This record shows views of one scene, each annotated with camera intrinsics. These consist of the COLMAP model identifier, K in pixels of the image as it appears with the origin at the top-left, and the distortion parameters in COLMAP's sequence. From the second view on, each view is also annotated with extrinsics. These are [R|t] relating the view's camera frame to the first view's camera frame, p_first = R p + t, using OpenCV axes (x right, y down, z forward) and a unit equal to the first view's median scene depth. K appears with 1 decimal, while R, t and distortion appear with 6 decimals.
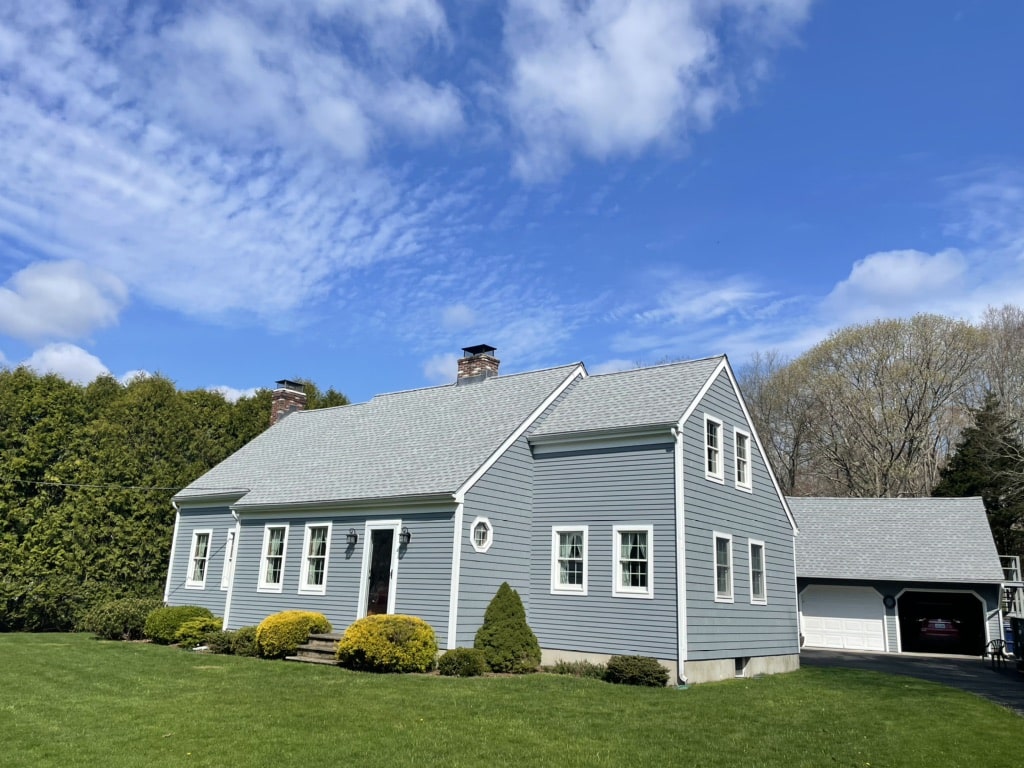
lens RADIAL K [[821.6, 0, 520.7], [0, 821.6, 370.7], [0, 0, 1]] dist [0.086948, -0.089559]
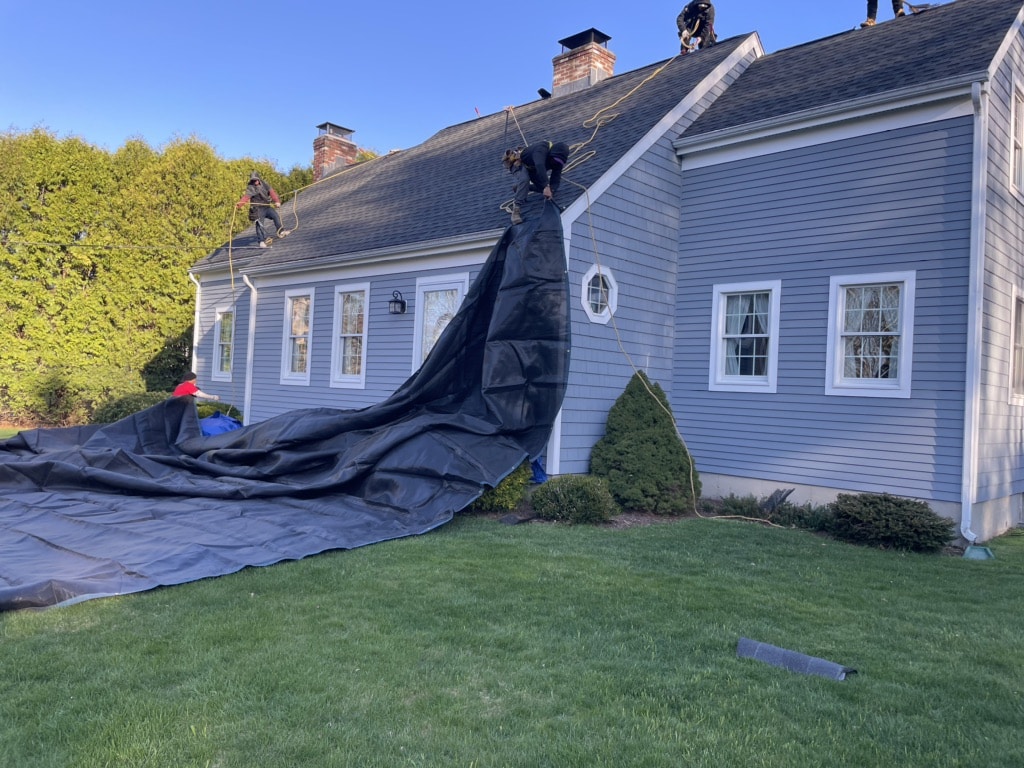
lens RADIAL K [[821.6, 0, 510.7], [0, 821.6, 382.7], [0, 0, 1]] dist [0.086948, -0.089559]
pose [[0.993004, 0.007195, -0.117865, -0.040219], [0.021792, 0.969833, 0.242796, 0.111935], [0.116056, -0.243666, 0.962890, 0.391424]]
